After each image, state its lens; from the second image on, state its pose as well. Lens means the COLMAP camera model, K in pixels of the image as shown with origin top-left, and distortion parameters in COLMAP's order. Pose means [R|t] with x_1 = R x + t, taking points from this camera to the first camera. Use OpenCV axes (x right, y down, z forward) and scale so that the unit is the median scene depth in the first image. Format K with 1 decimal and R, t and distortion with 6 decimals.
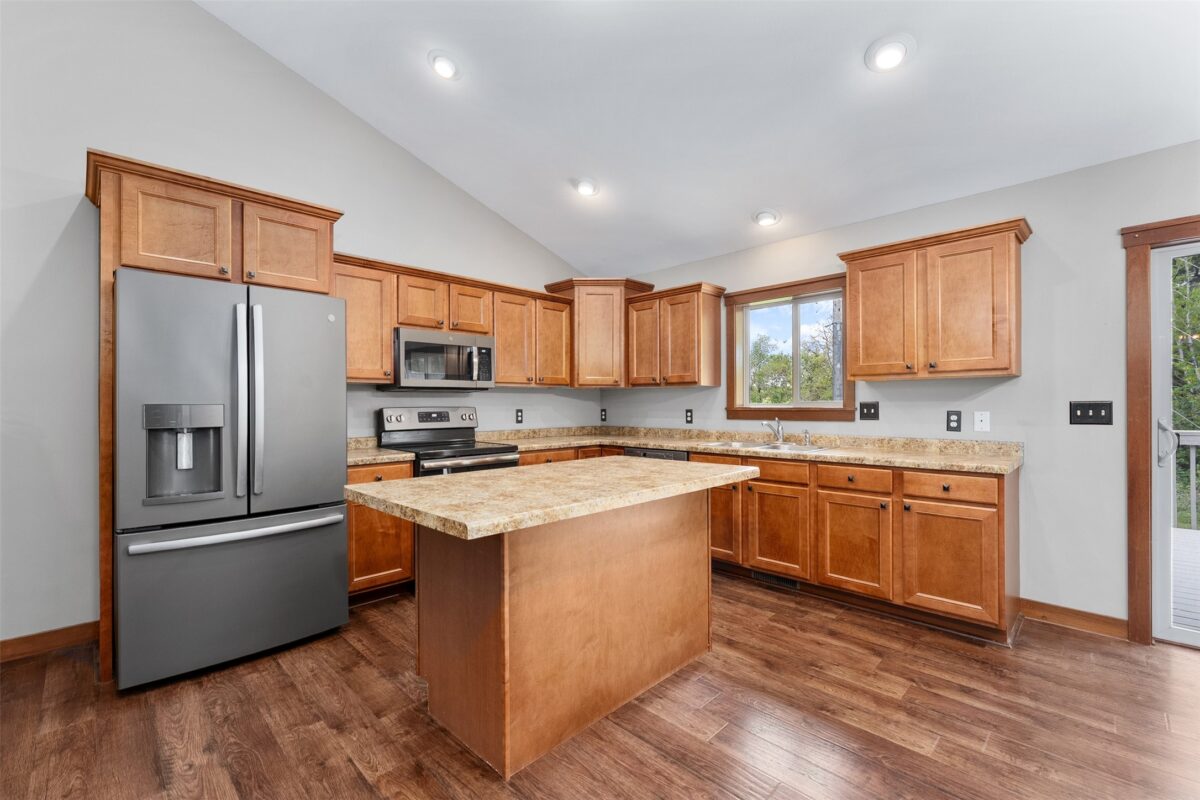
lens RADIAL K [[511.0, 0, 595.9], [0, 511.0, 404.3], [0, 0, 1]] dist [-0.000888, -0.000240]
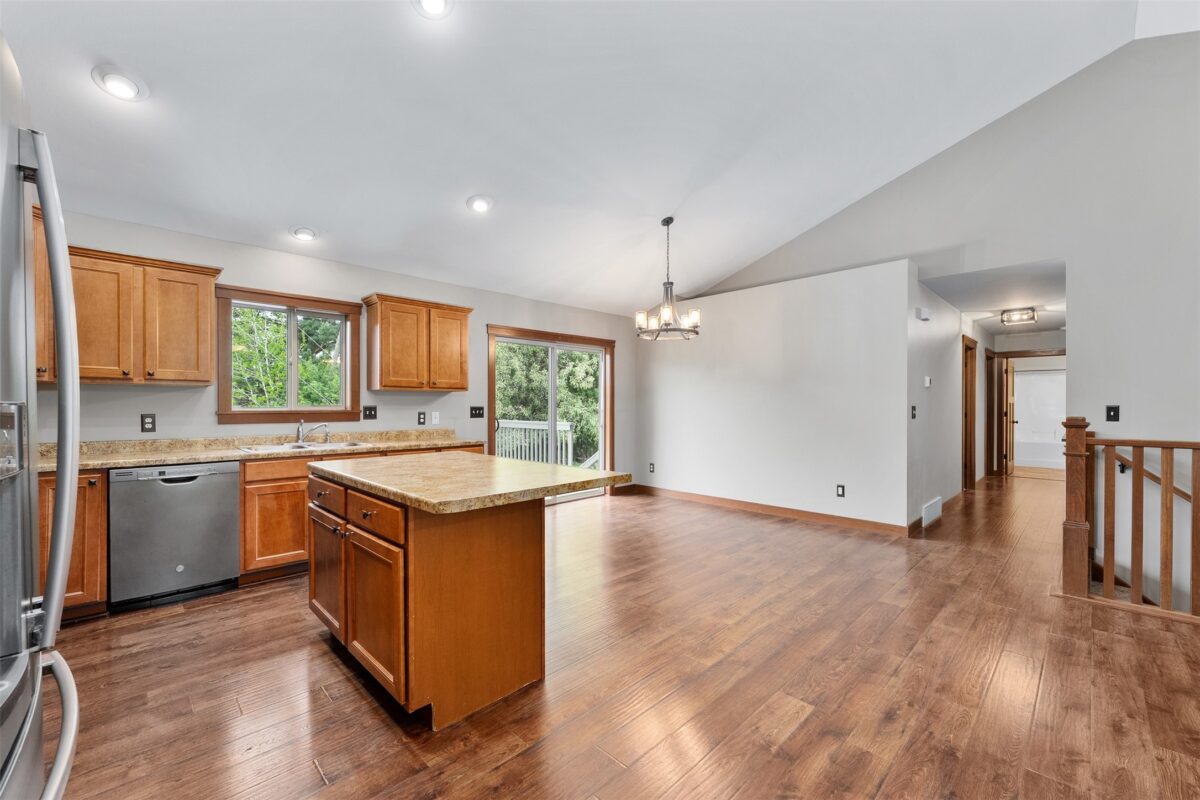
lens RADIAL K [[484.0, 0, 595.0], [0, 484.0, 407.8], [0, 0, 1]] dist [0.000431, -0.000096]
pose [[0.009505, 0.001226, 0.999954, -0.813406], [0.000859, 0.999999, -0.001234, 0.002794], [-0.999954, 0.000870, 0.009504, 0.461583]]
